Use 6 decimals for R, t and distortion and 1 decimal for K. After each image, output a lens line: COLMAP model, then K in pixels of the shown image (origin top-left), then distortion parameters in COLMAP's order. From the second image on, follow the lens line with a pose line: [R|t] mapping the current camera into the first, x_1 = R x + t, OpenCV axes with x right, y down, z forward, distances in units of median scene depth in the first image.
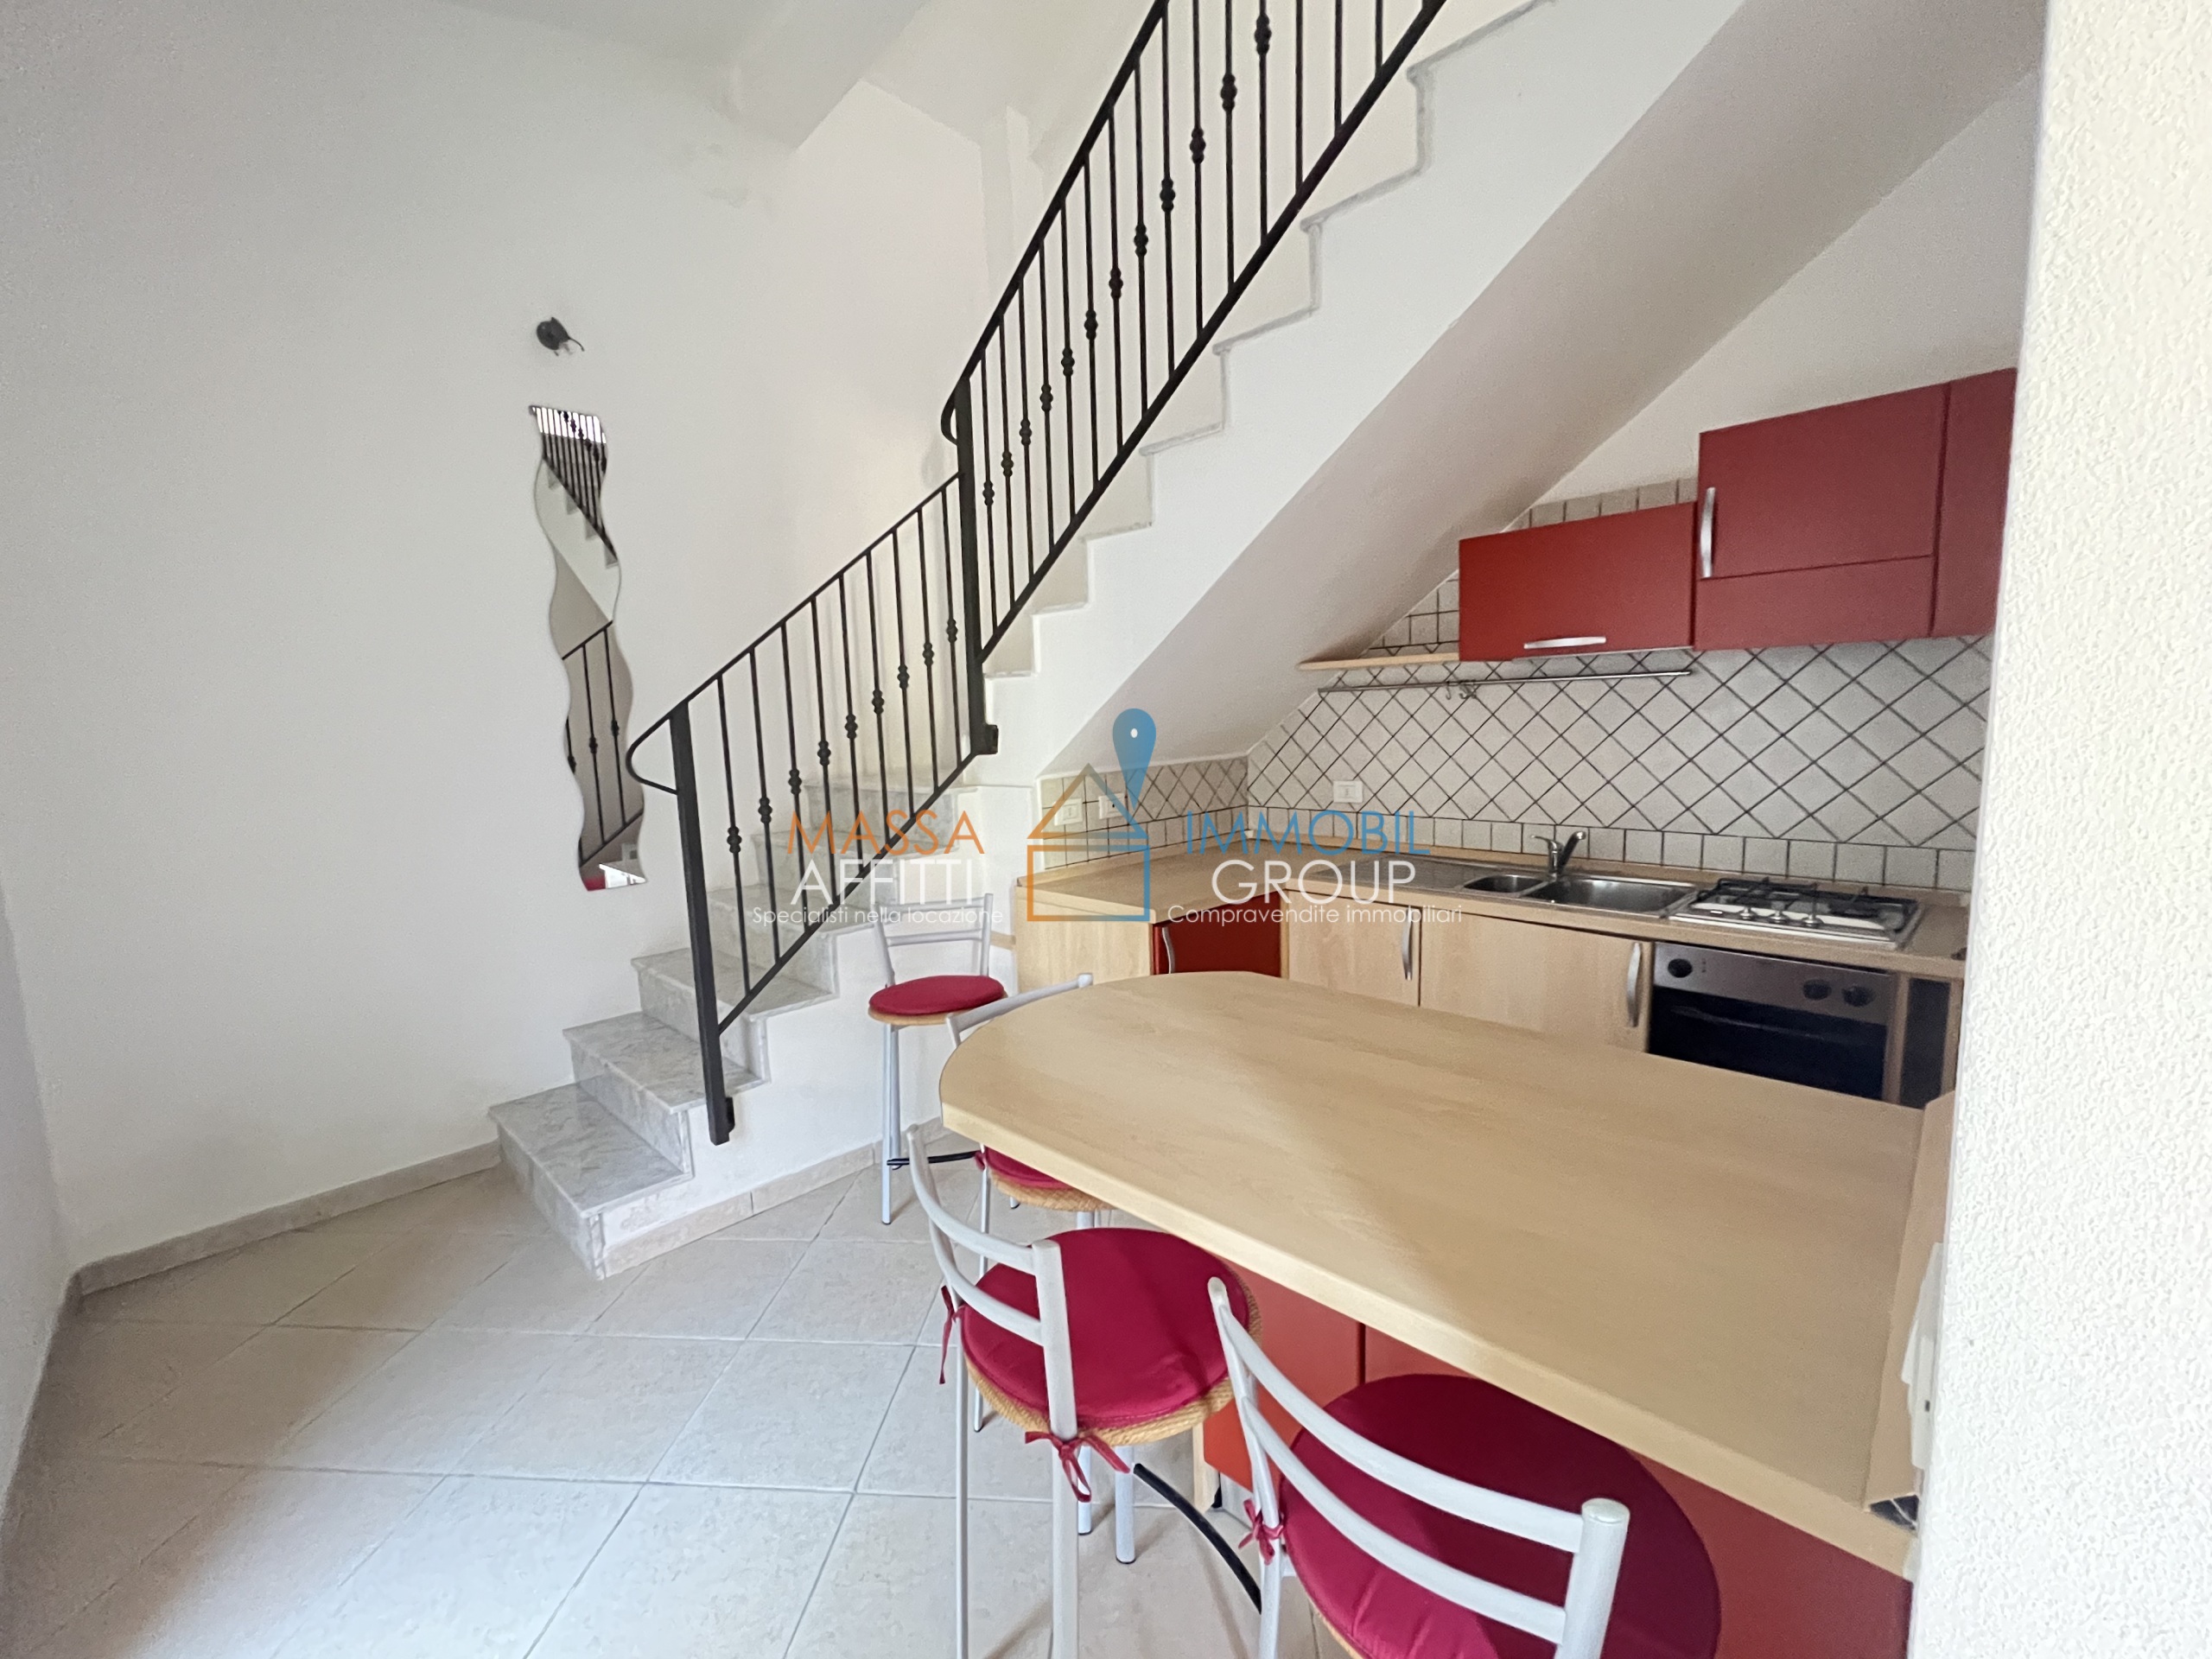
lens RADIAL K [[925.2, 0, 1101.9], [0, 925.2, 828.2], [0, 0, 1]] dist [0.001599, 0.000374]
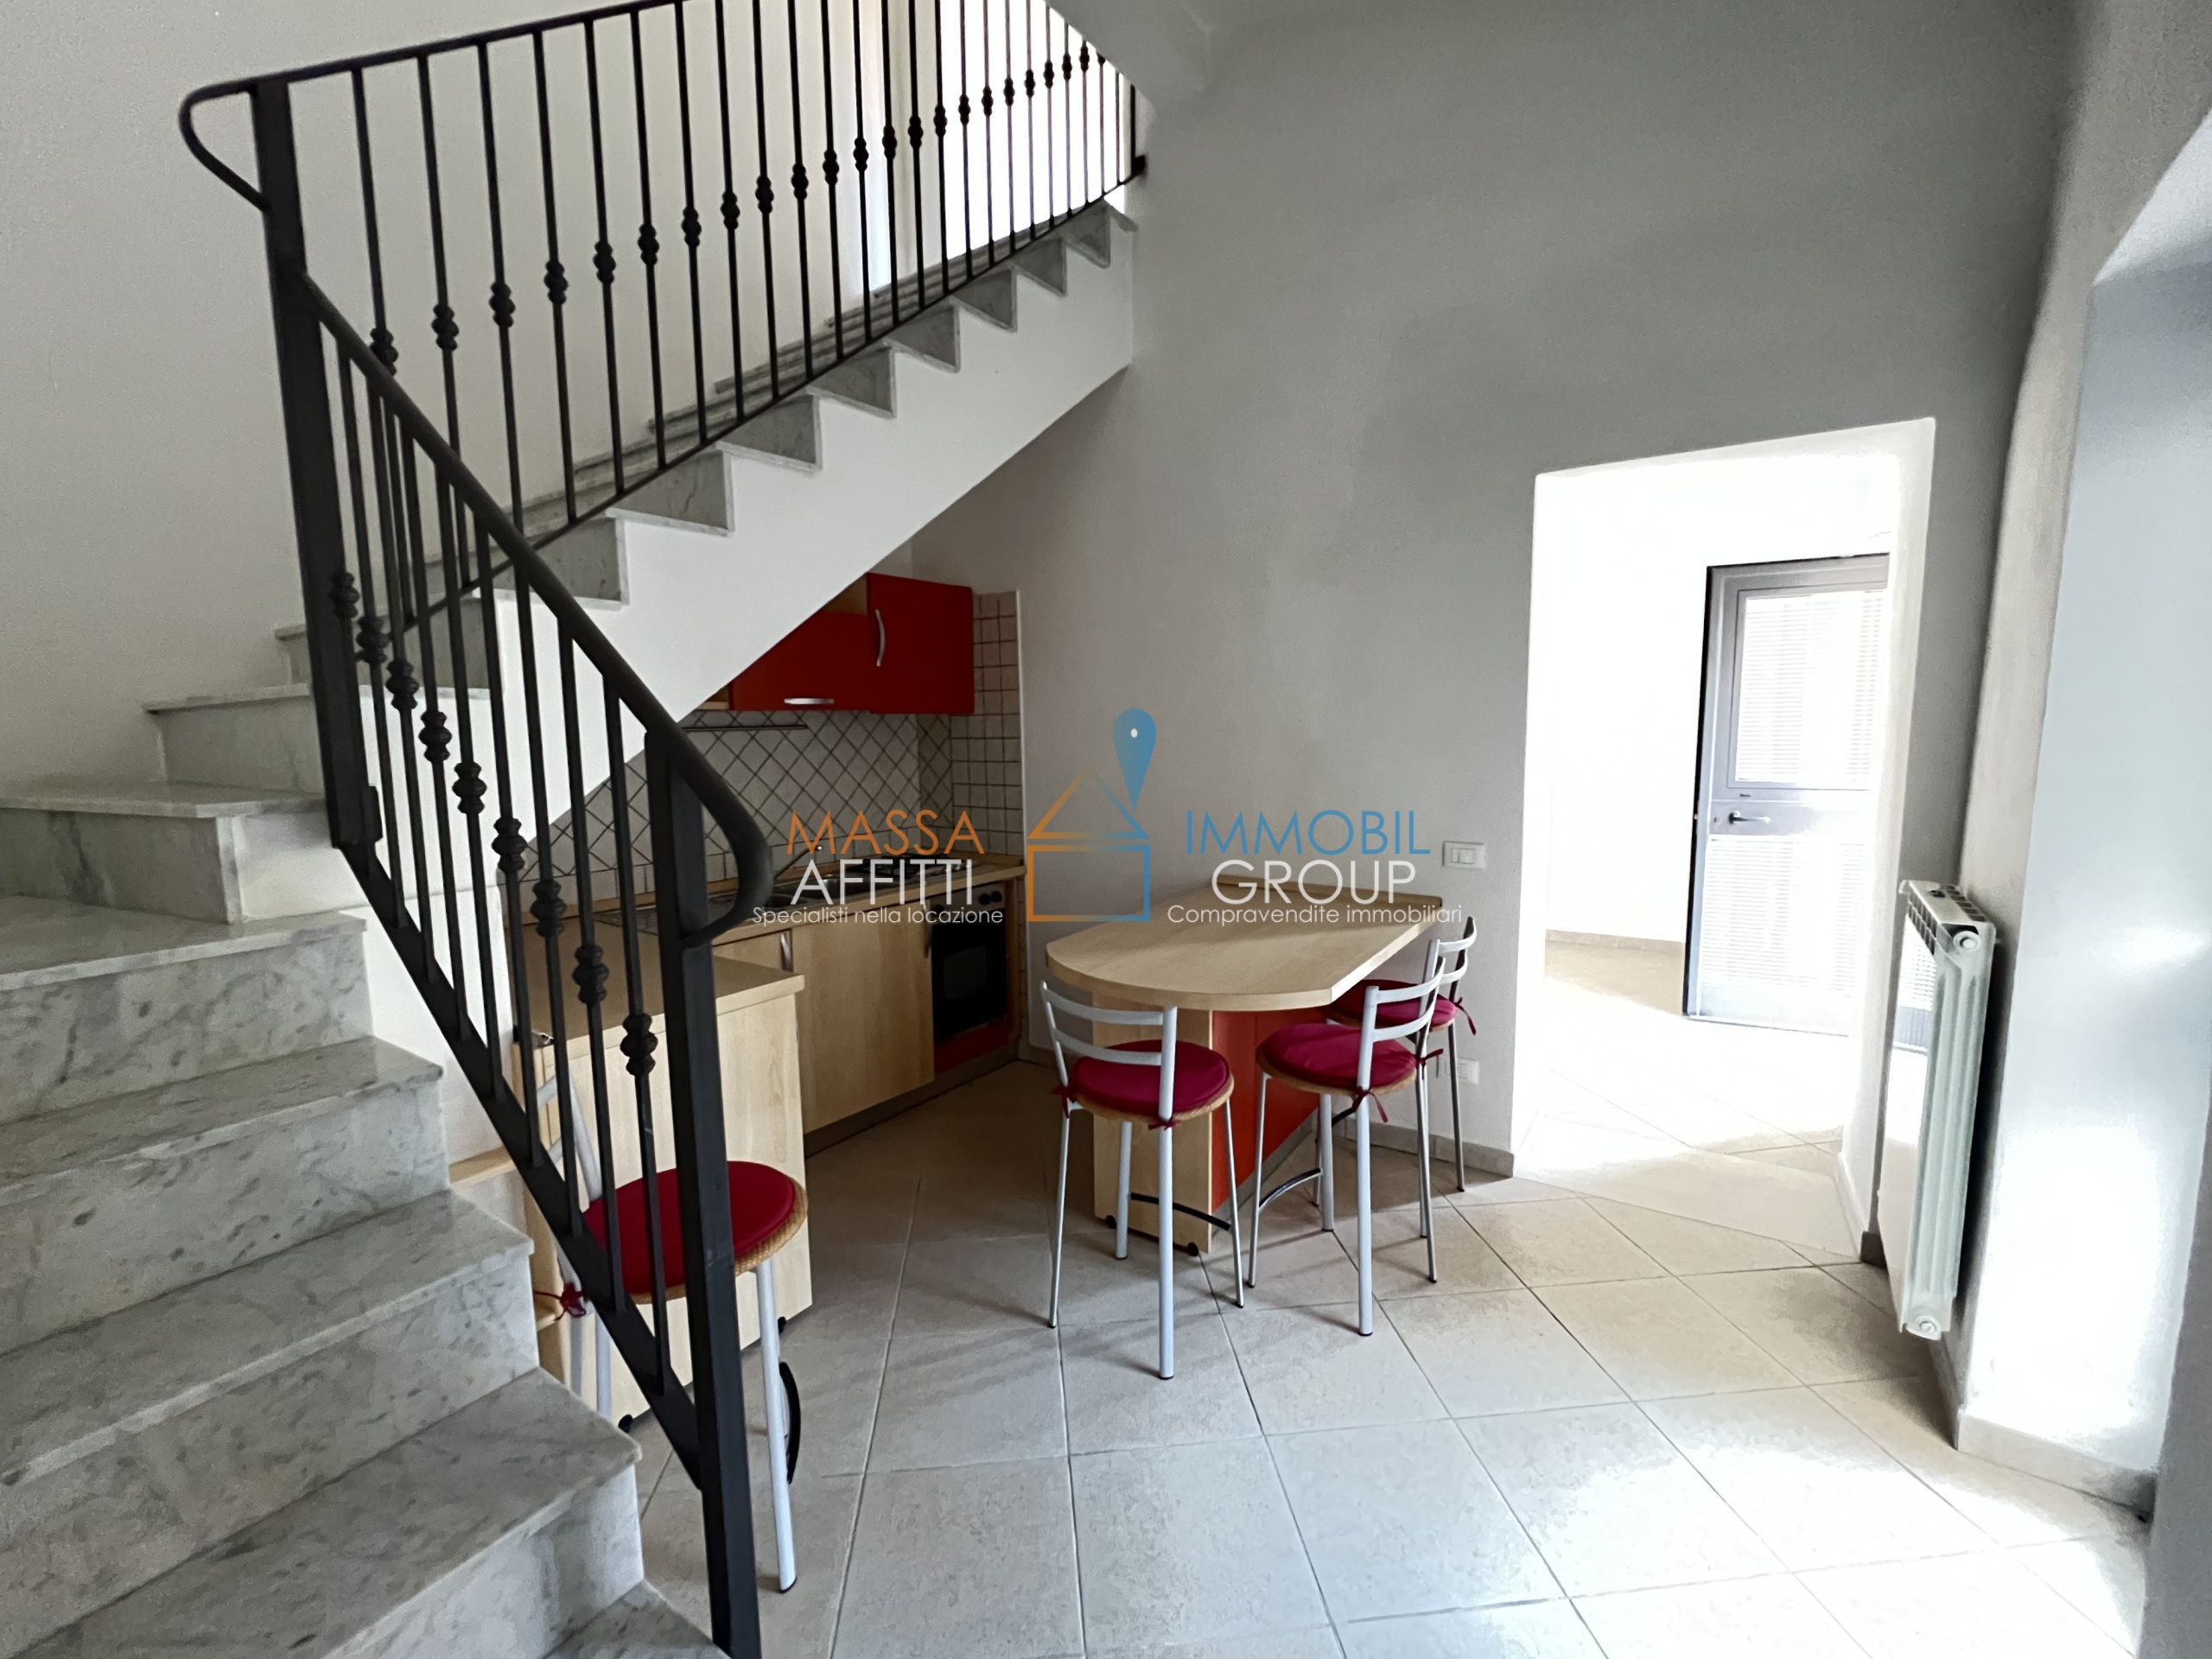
lens RADIAL K [[925.2, 0, 1097.4], [0, 925.2, 825.2], [0, 0, 1]] dist [0.001599, 0.000374]
pose [[-0.177962, -0.071550, 0.981433, -0.759430], [0.148907, 0.983910, 0.098732, -0.085812], [-0.972706, 0.163713, -0.164444, 0.752111]]
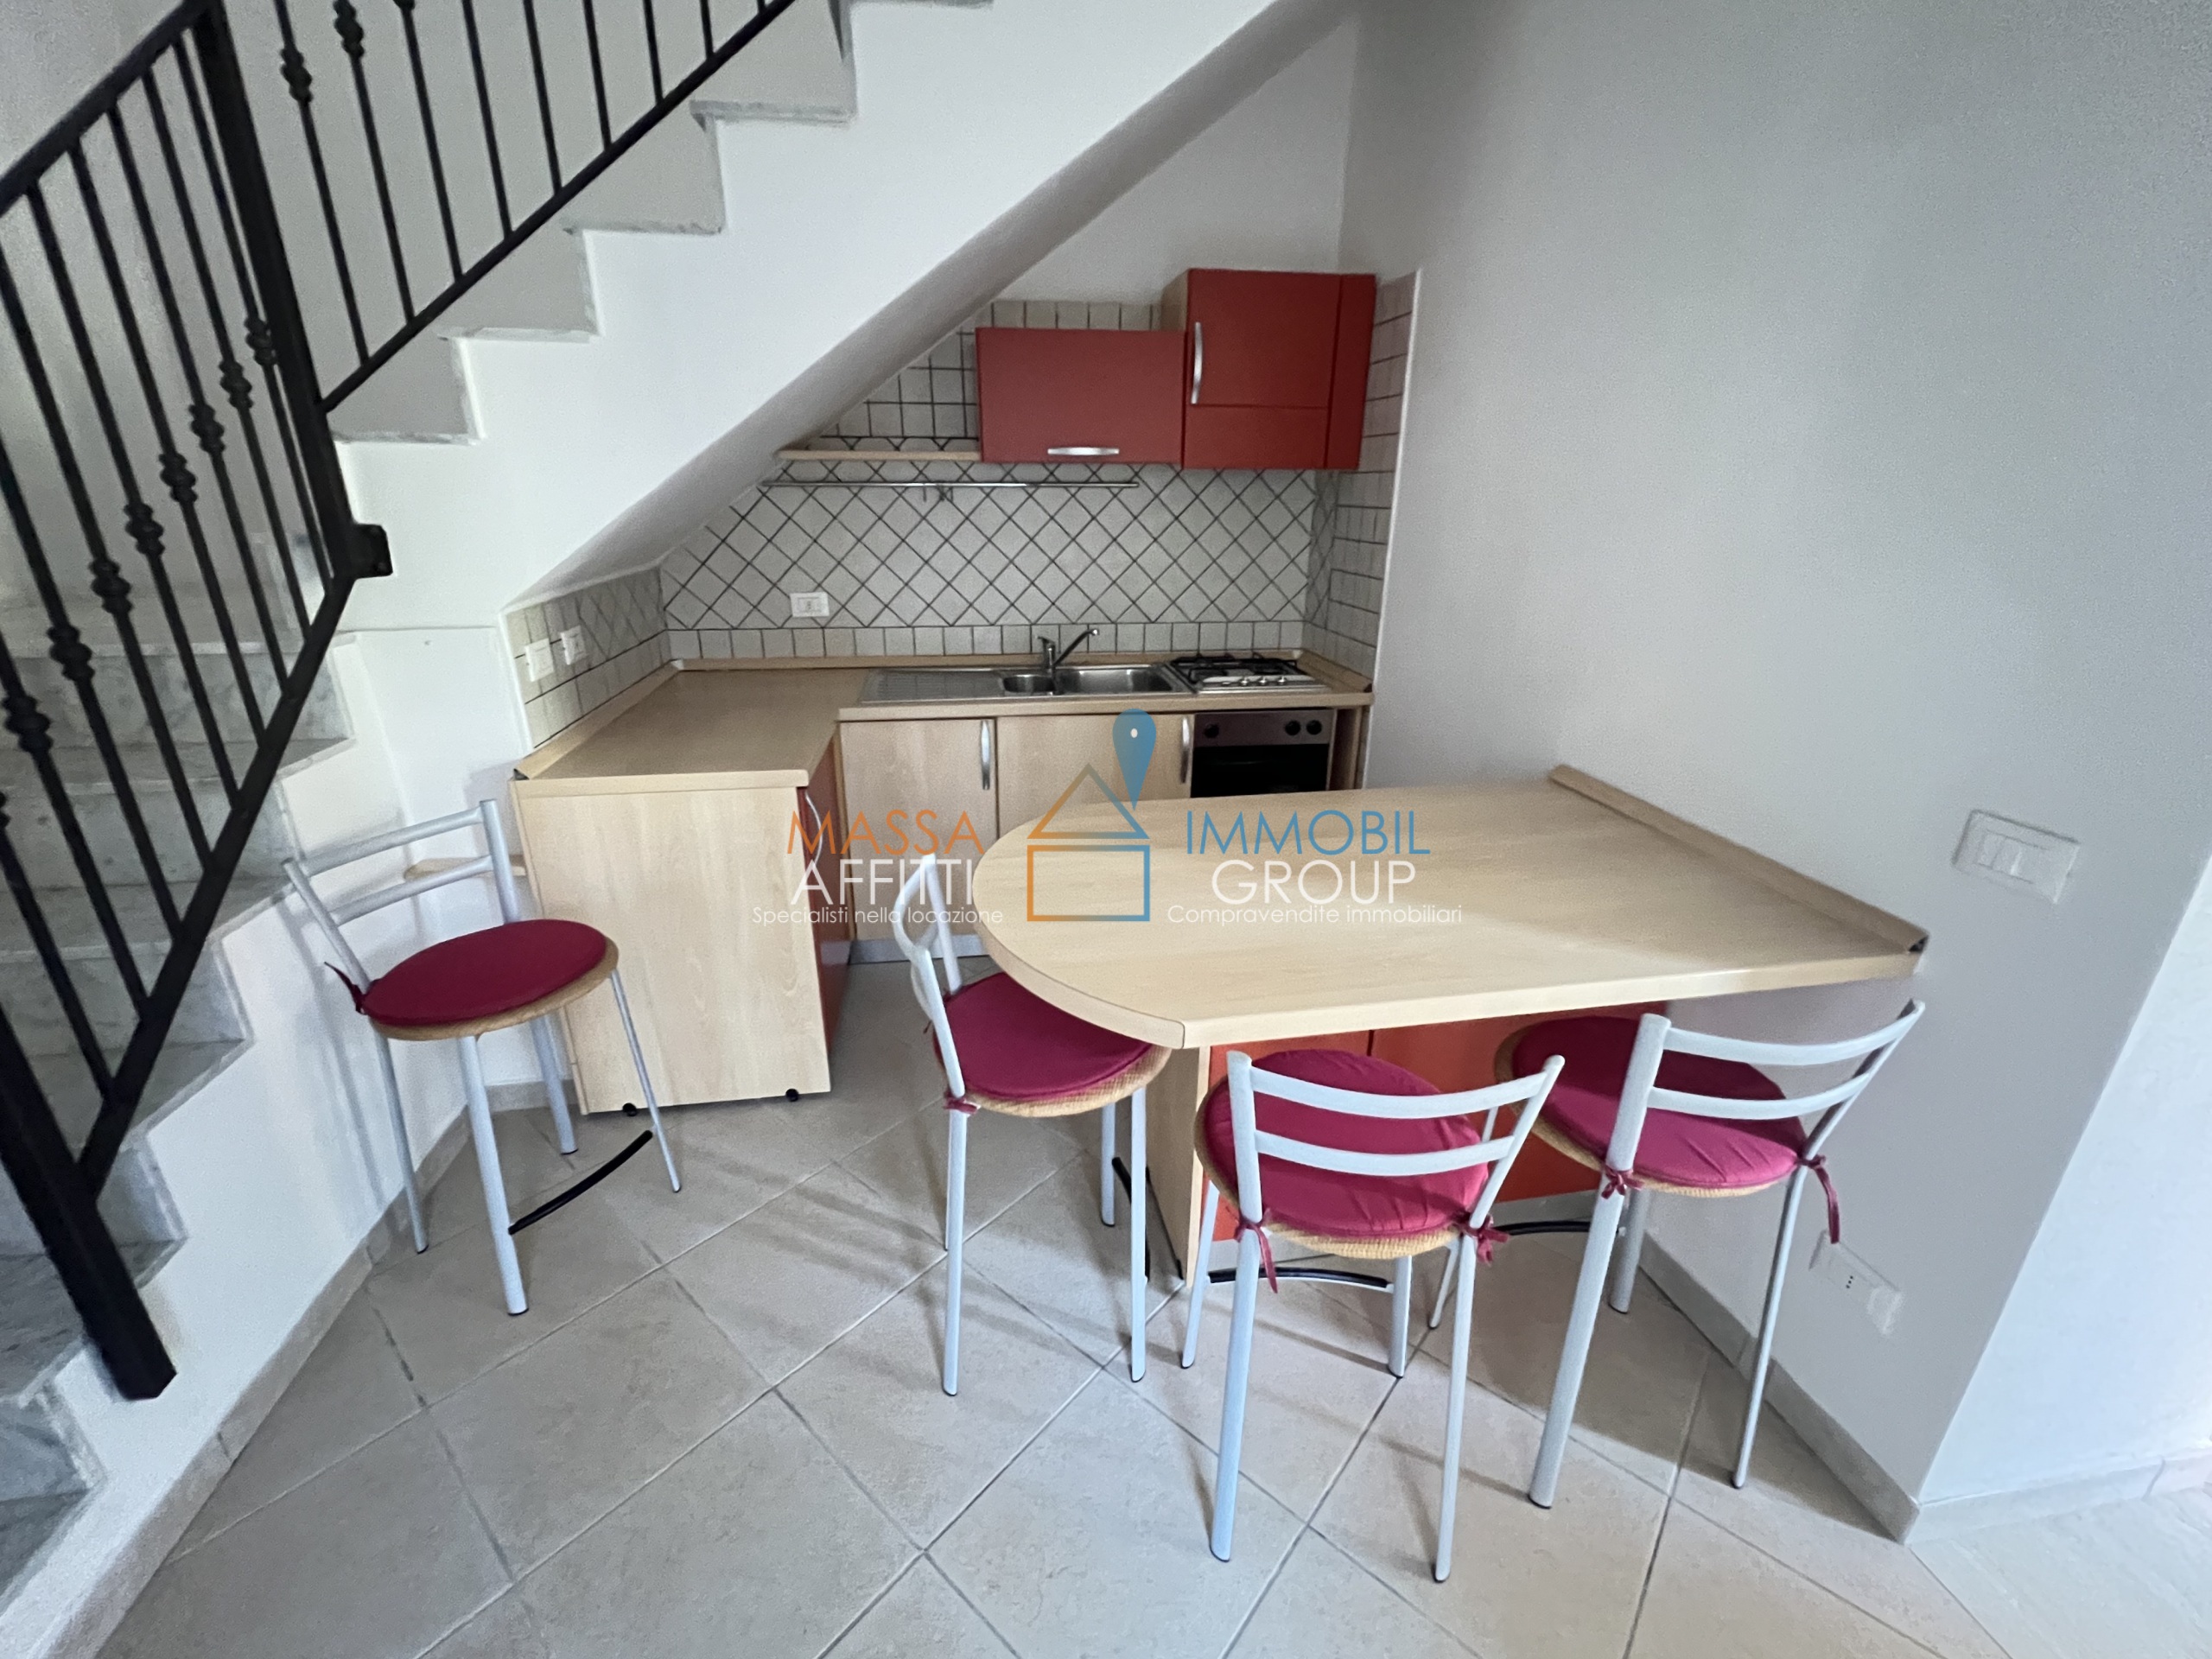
lens RADIAL K [[925.2, 0, 1095.4], [0, 925.2, 826.3], [0, 0, 1]] dist [0.001599, 0.000374]
pose [[0.587583, -0.244035, 0.771487, -0.382725], [0.078336, 0.966115, 0.245937, -0.037478], [-0.805363, -0.084074, 0.586790, 0.282748]]
